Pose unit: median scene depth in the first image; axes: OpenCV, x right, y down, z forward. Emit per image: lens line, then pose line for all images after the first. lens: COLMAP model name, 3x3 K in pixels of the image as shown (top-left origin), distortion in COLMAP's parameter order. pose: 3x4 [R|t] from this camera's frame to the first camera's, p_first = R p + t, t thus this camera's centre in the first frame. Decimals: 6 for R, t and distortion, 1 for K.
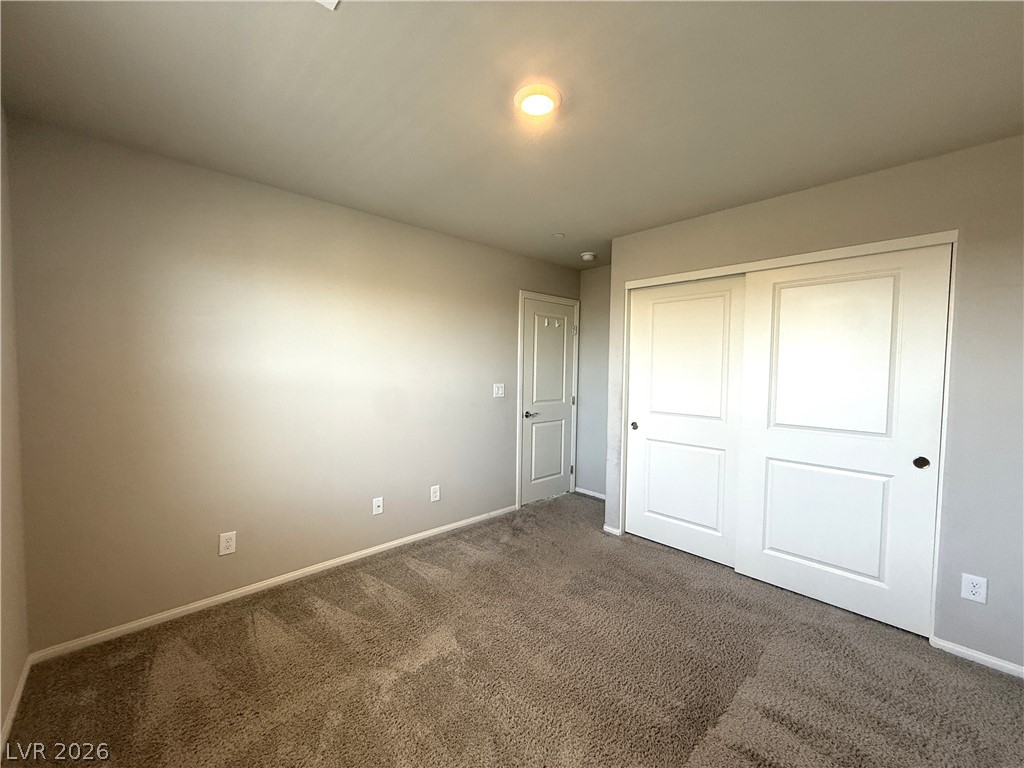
lens RADIAL K [[408.9, 0, 510.6], [0, 408.9, 382.1], [0, 0, 1]] dist [-0.000995, 0.000025]
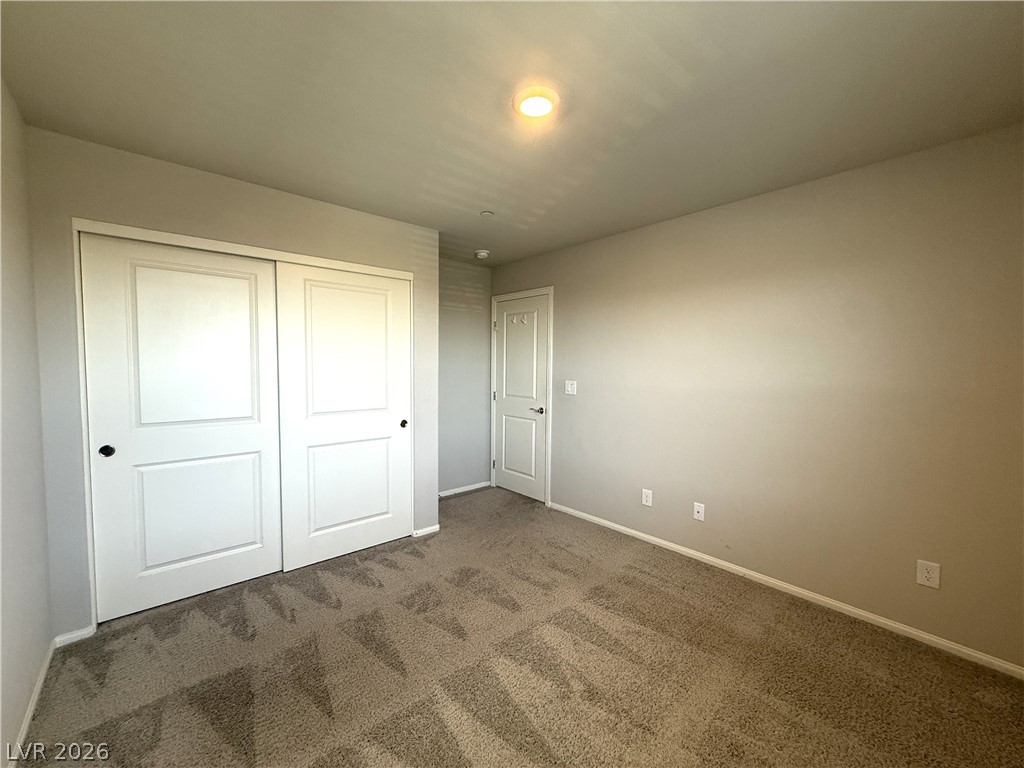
lens RADIAL K [[408.9, 0, 512.5], [0, 408.9, 381.2], [0, 0, 1]] dist [-0.000995, 0.000025]
pose [[0.046377, -0.056033, 0.997351, -0.347988], [0.032066, 0.997994, 0.054578, -0.020701], [-0.998409, 0.029450, 0.048081, 0.391179]]
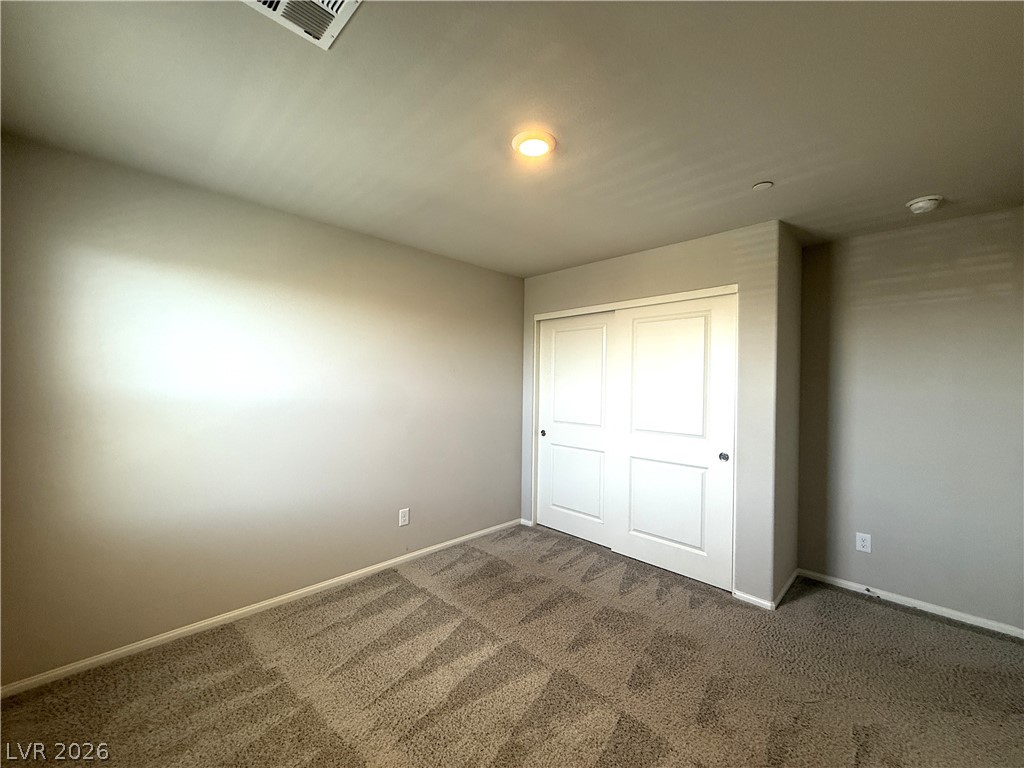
lens RADIAL K [[408.9, 0, 505.1], [0, 408.9, 384.4], [0, 0, 1]] dist [-0.000995, 0.000025]
pose [[0.999983, 0.003148, 0.004864, 0.217954], [-0.002945, 0.999146, -0.041215, 0.014765], [-0.004989, 0.041200, 0.999138, -0.241414]]
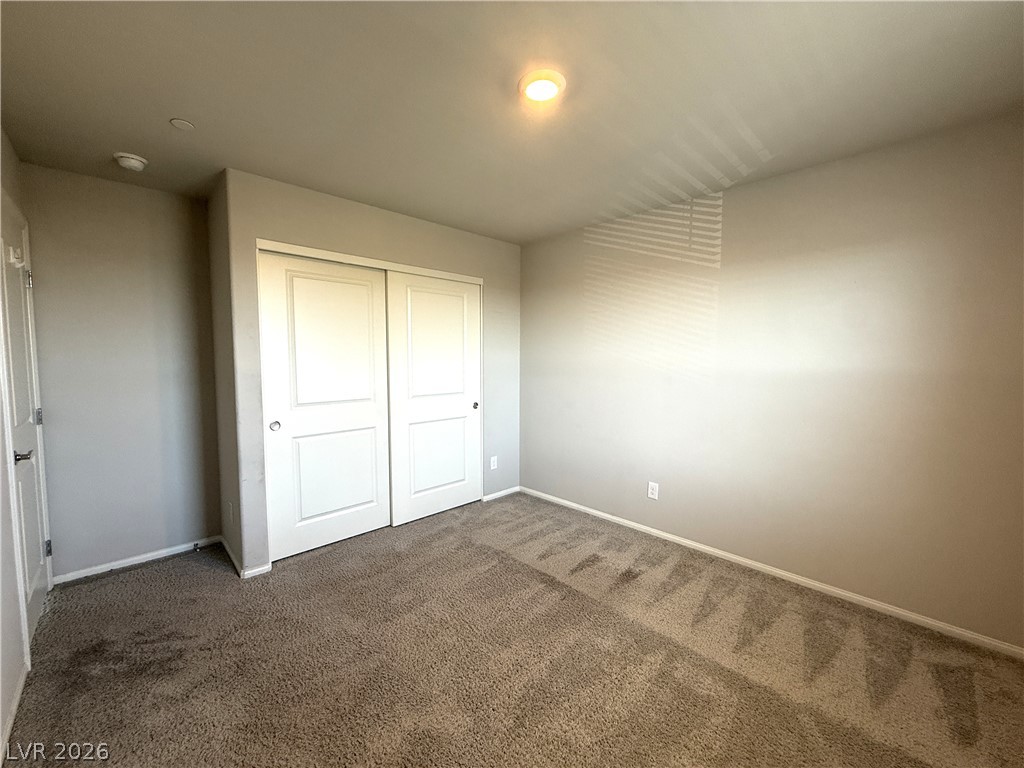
lens RADIAL K [[408.9, 0, 507.4], [0, 408.9, 380.0], [0, 0, 1]] dist [-0.000995, 0.000025]
pose [[-0.008623, -0.075782, 0.997087, -0.573372], [0.031866, 0.996597, 0.076021, -0.033895], [-0.999455, 0.032429, -0.006179, 0.647829]]
